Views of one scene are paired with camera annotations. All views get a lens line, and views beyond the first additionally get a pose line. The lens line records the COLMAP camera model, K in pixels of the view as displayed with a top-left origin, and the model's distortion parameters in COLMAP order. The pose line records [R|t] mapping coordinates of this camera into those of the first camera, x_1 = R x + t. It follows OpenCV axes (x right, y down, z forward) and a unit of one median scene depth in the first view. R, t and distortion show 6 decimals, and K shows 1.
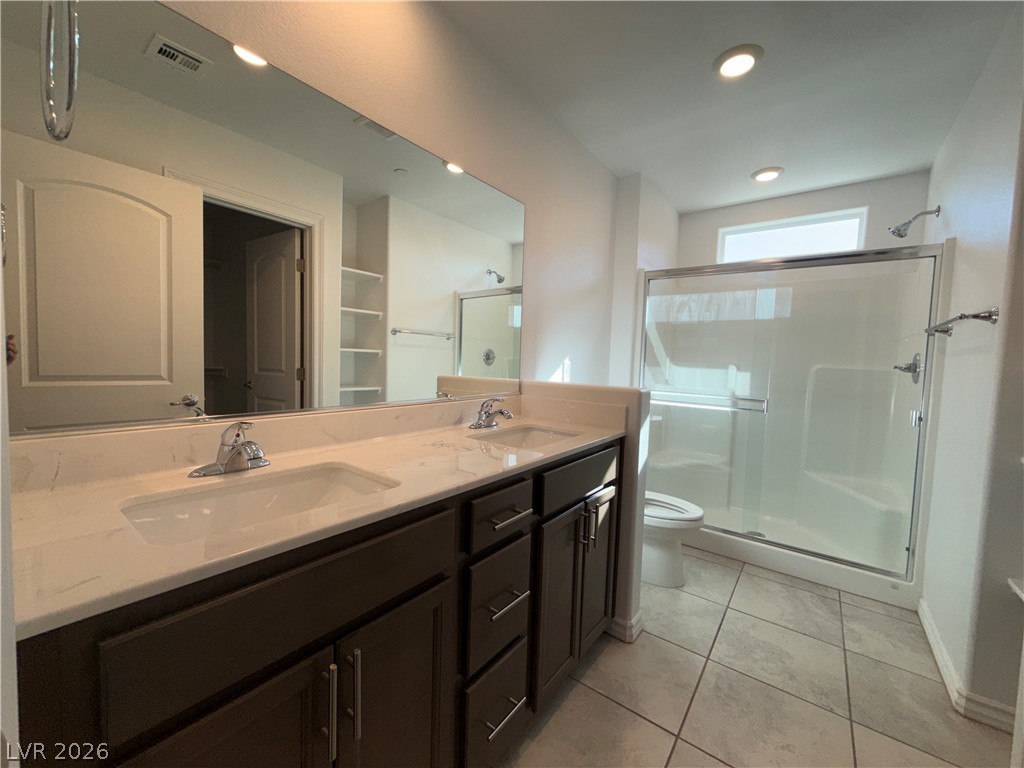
lens RADIAL K [[406.9, 0, 510.6], [0, 406.9, 384.8], [0, 0, 1]] dist [0.000436, 0.000406]
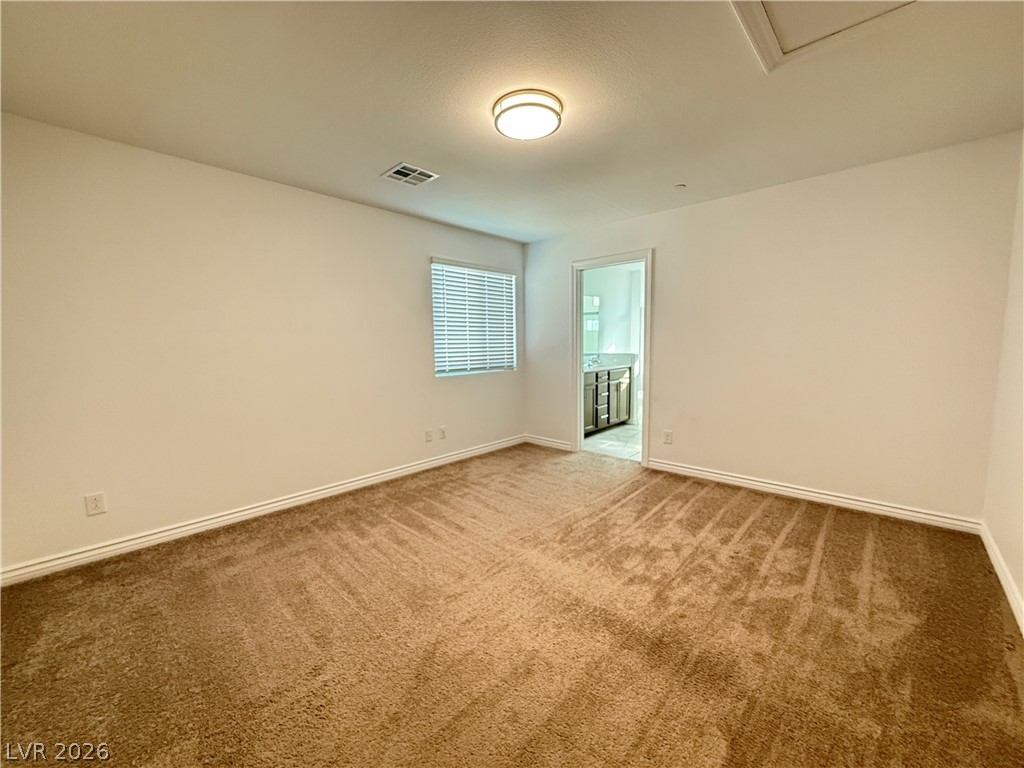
lens RADIAL K [[406.9, 0, 510.6], [0, 406.9, 384.8], [0, 0, 1]] dist [0.000436, 0.000406]
pose [[0.993173, -0.032643, -0.111987, -0.381278], [0.037189, 0.998557, 0.038745, 0.112003], [0.110561, -0.042646, 0.992954, -2.718061]]
